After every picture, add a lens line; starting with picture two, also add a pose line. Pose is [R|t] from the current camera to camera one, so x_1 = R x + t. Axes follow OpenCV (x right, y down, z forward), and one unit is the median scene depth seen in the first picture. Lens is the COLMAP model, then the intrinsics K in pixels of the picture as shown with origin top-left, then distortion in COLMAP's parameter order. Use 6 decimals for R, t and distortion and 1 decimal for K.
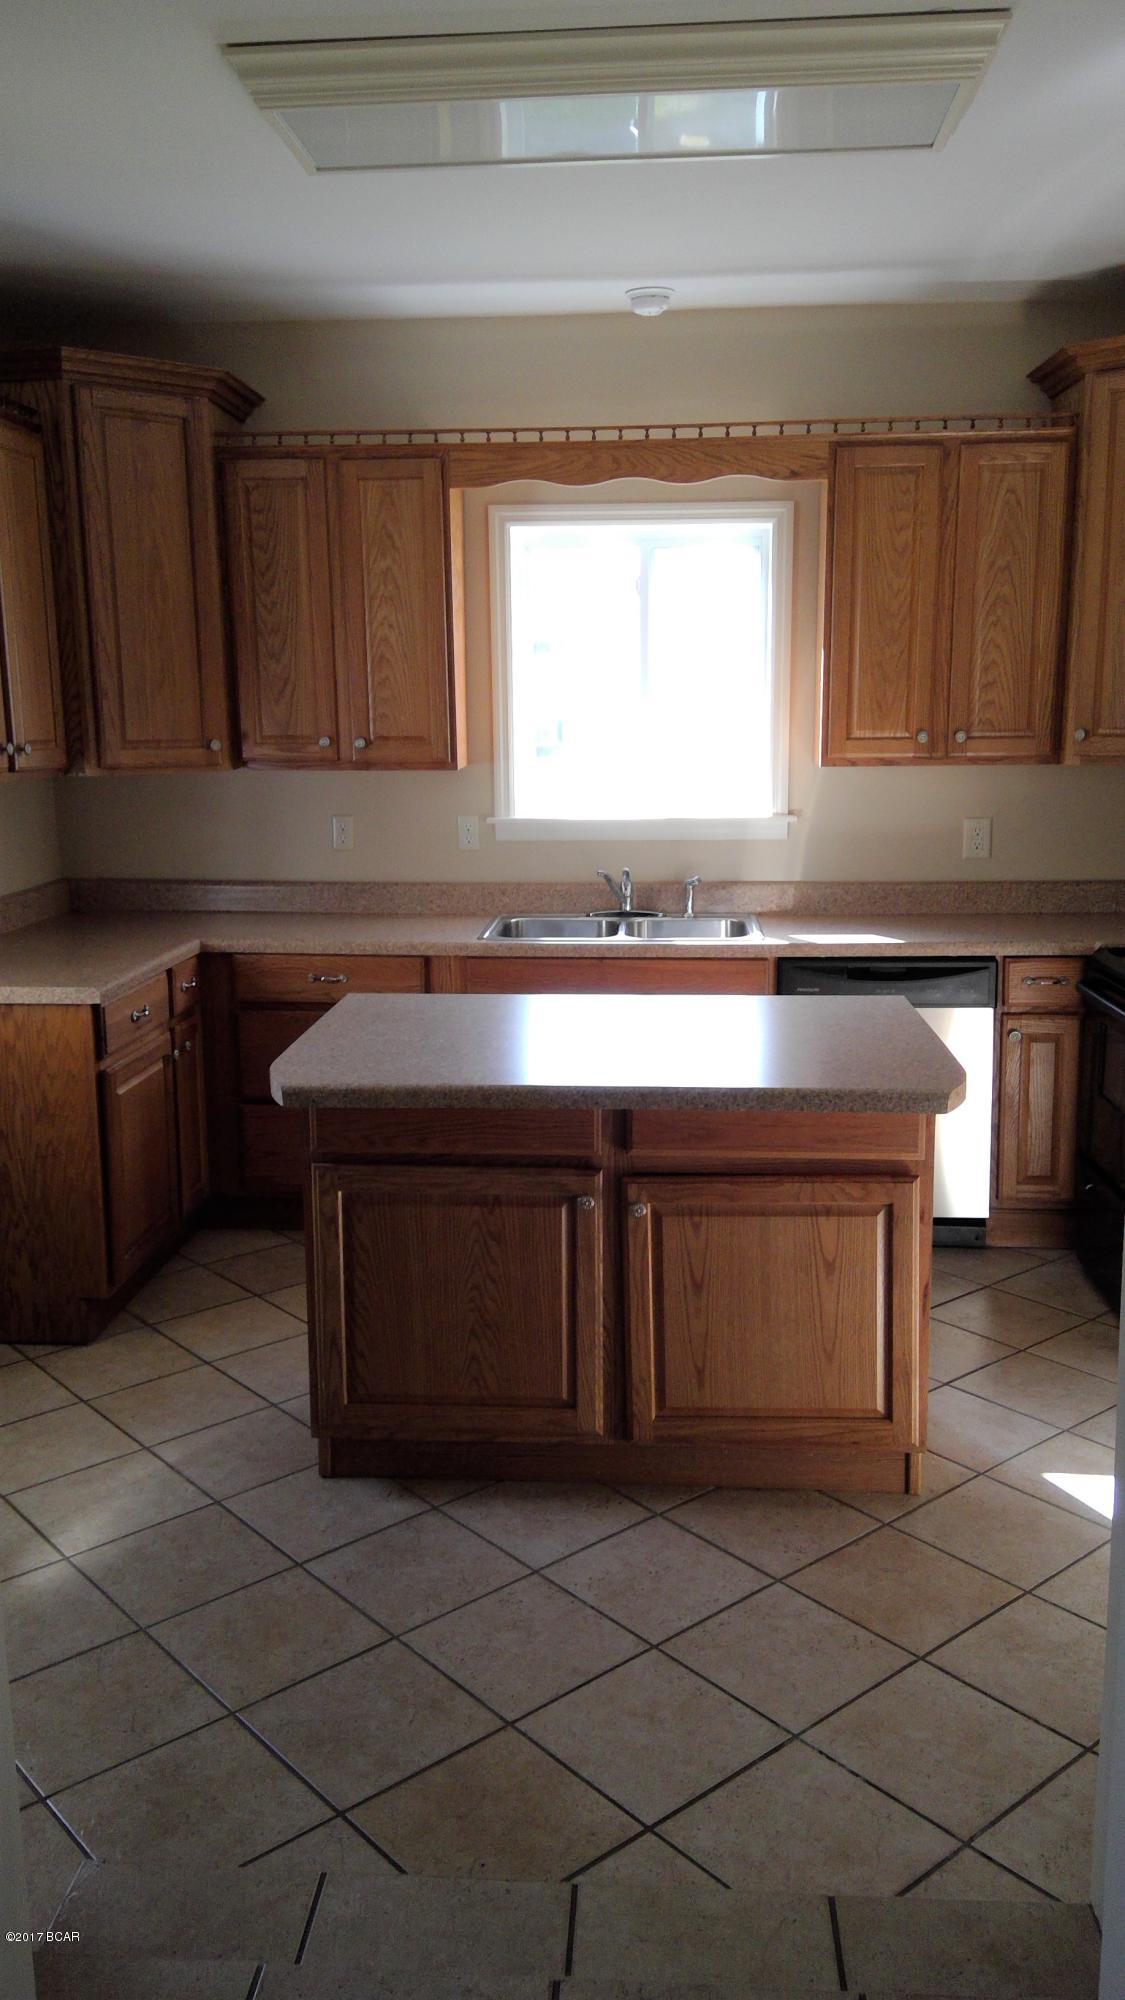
lens RADIAL K [[1532.7, 0, 562.5], [0, 1532.7, 1000.0], [0, 0, 1]] dist [0.103734, -0.163564]
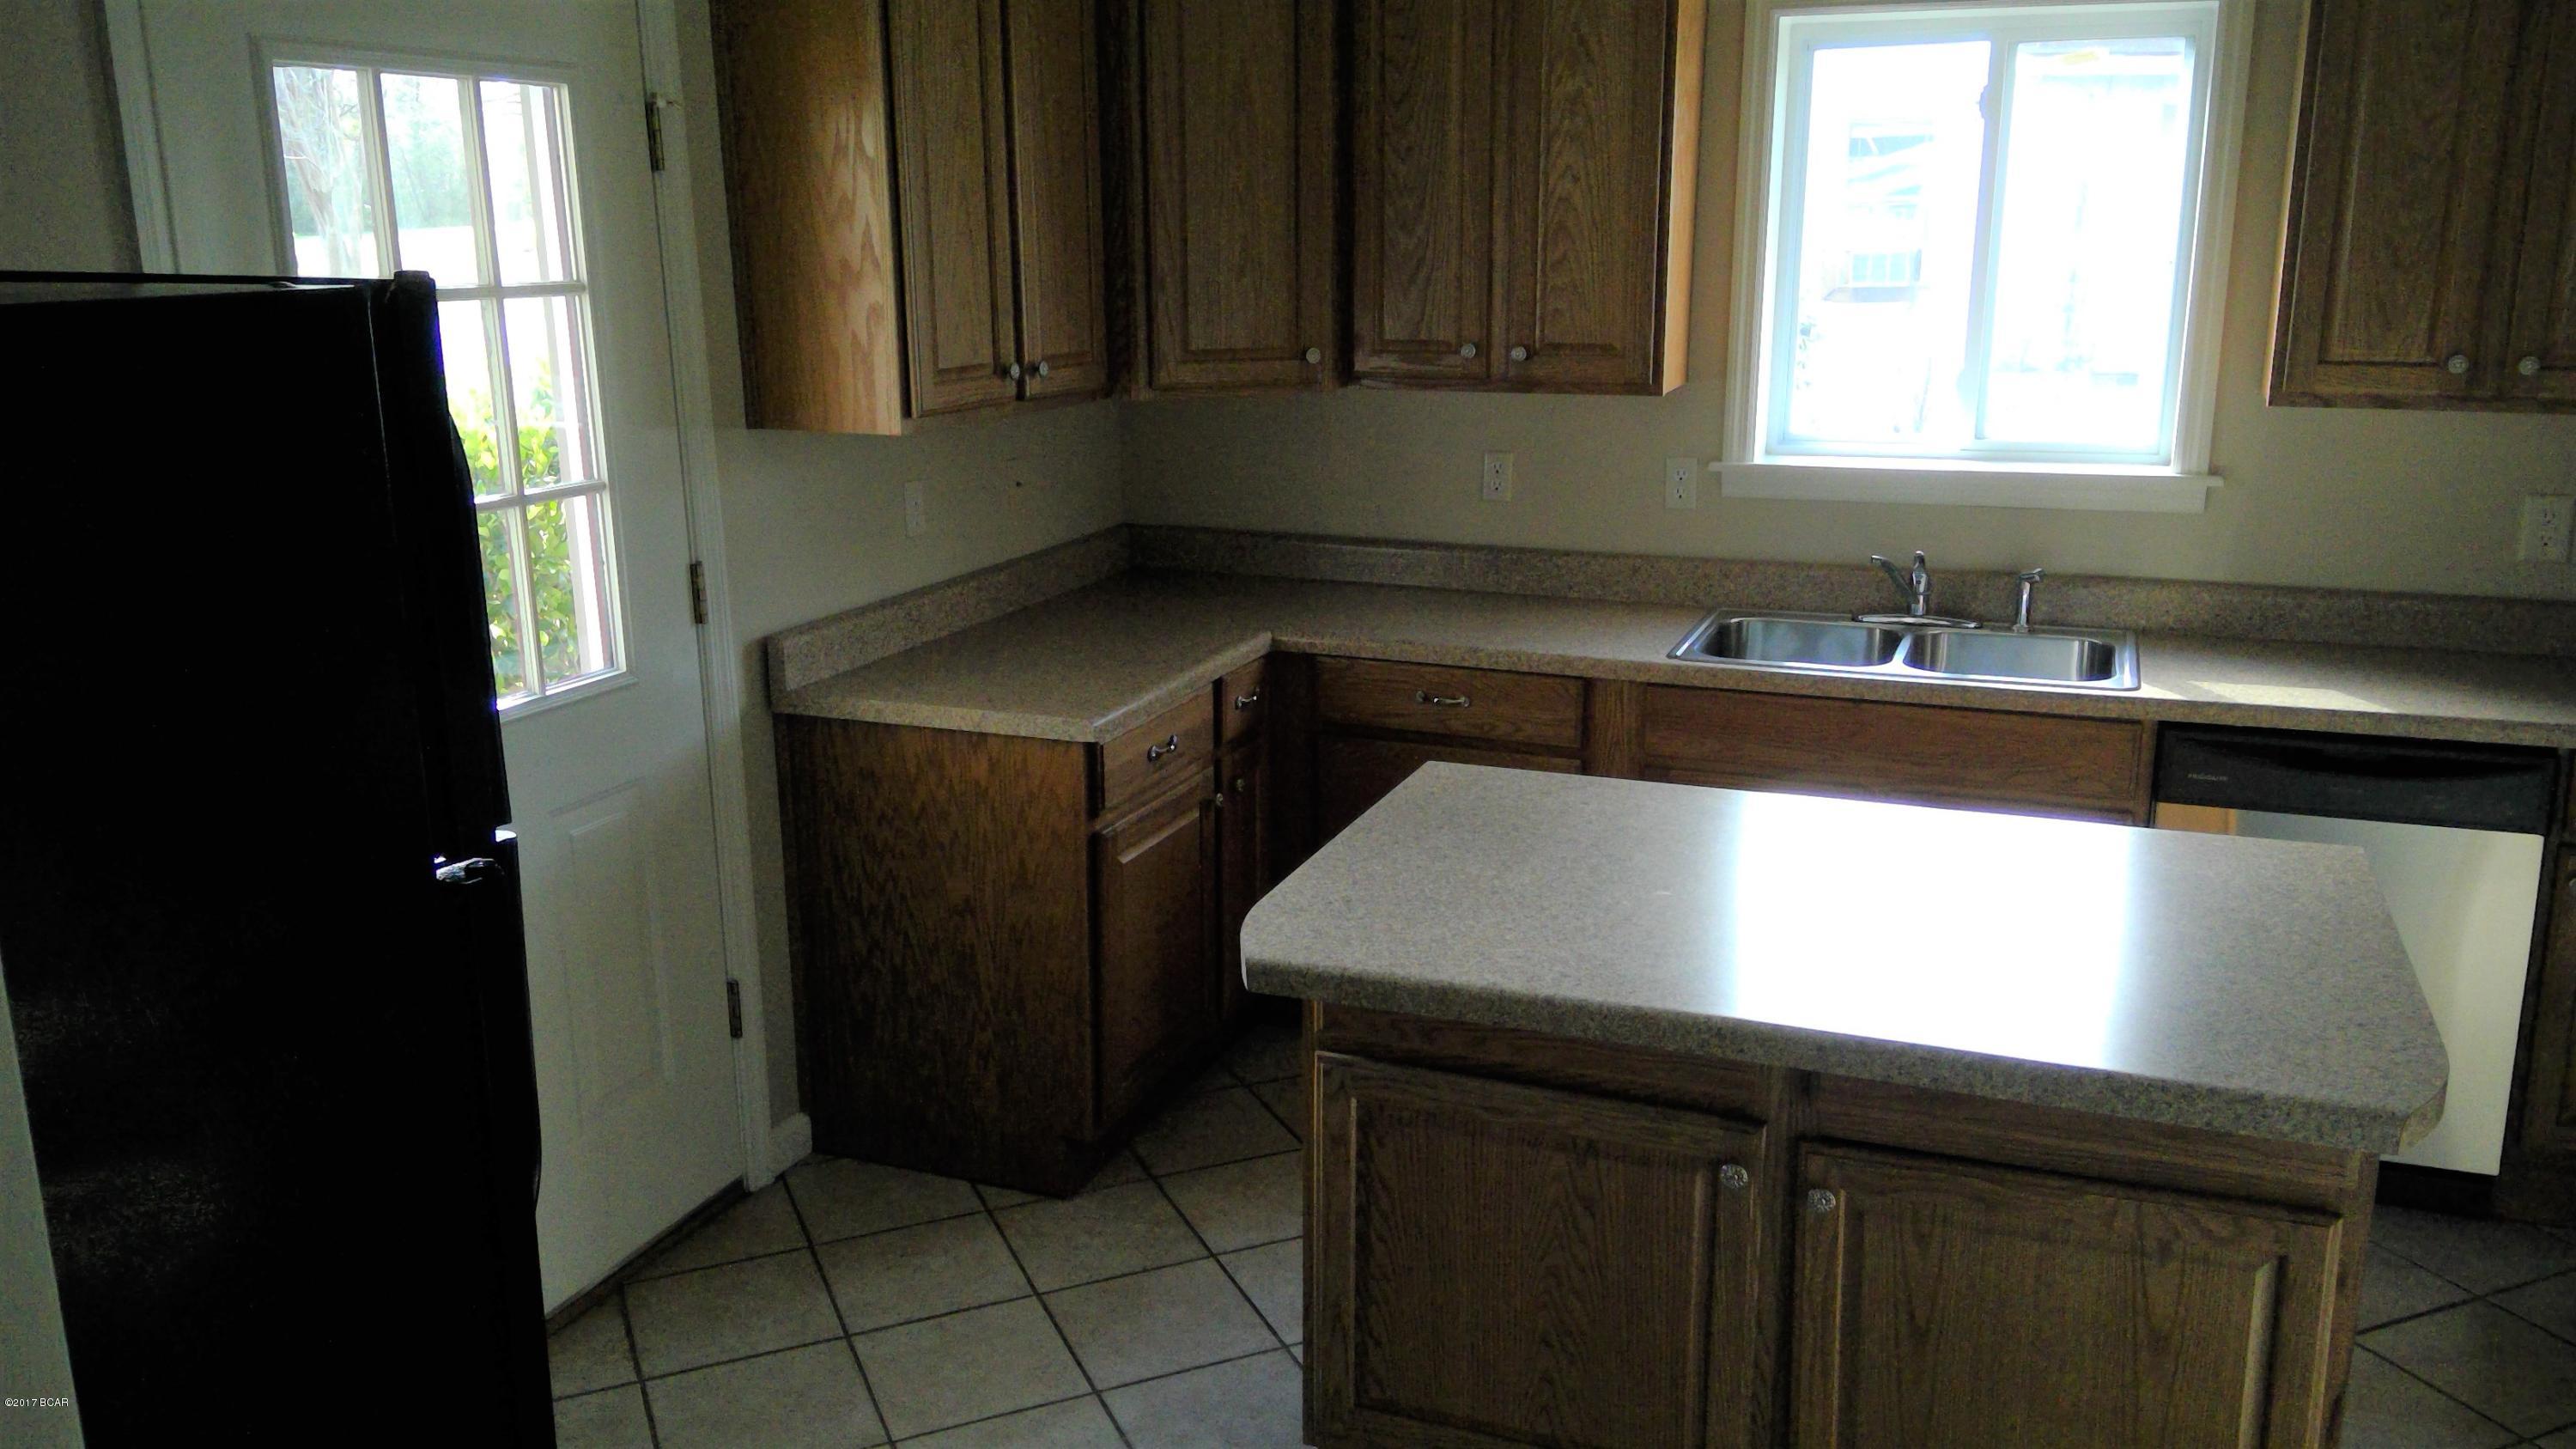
lens RADIAL K [[1974.4, 0, 1288.0], [0, 1974.4, 724.5], [0, 0, 1]] dist [0.103734, -0.163564]
pose [[0.953233, 0.076830, -0.292307, 0.042352], [-0.059044, 0.995854, 0.069202, -0.060927], [0.296412, -0.048706, 0.953817, 0.129675]]
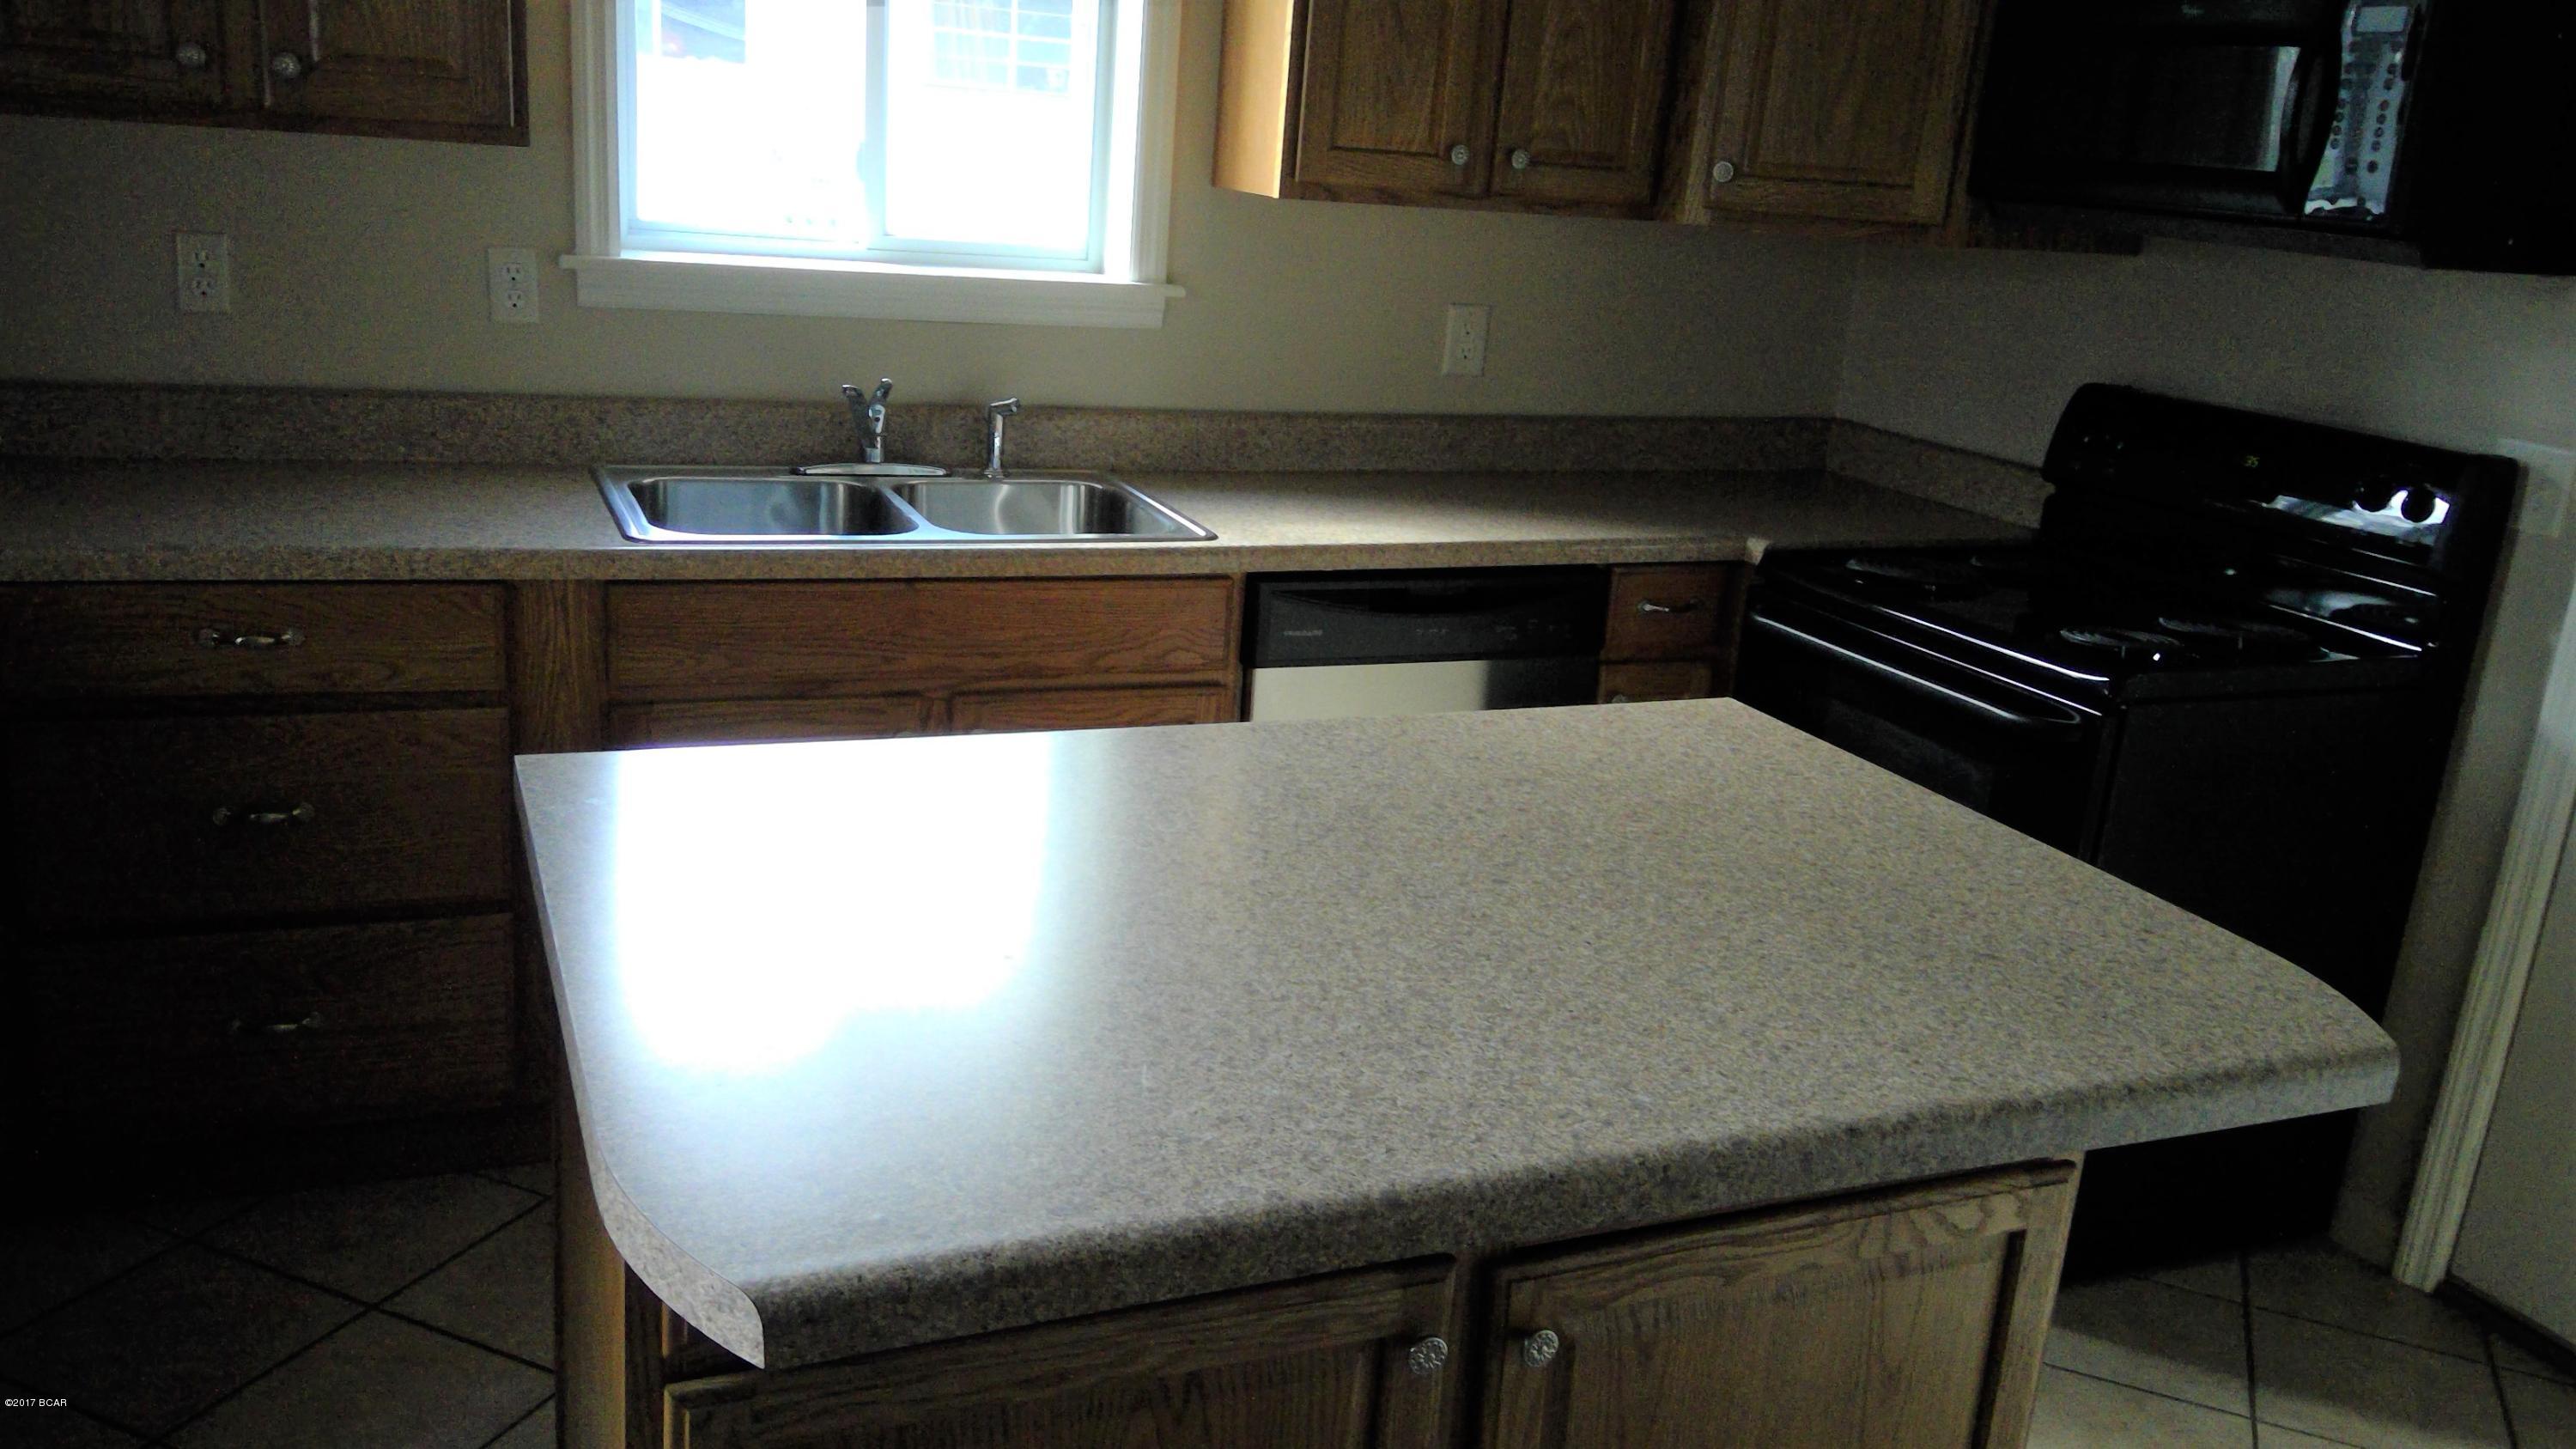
lens RADIAL K [[2011.0, 0, 1288.0], [0, 2011.0, 724.5], [0, 0, 1]] dist [0.096527, -0.183185]
pose [[0.890734, -0.052848, 0.451442, -0.155893], [0.001205, 0.993489, 0.113925, -0.053863], [-0.454523, -0.100933, 0.884998, 0.388186]]
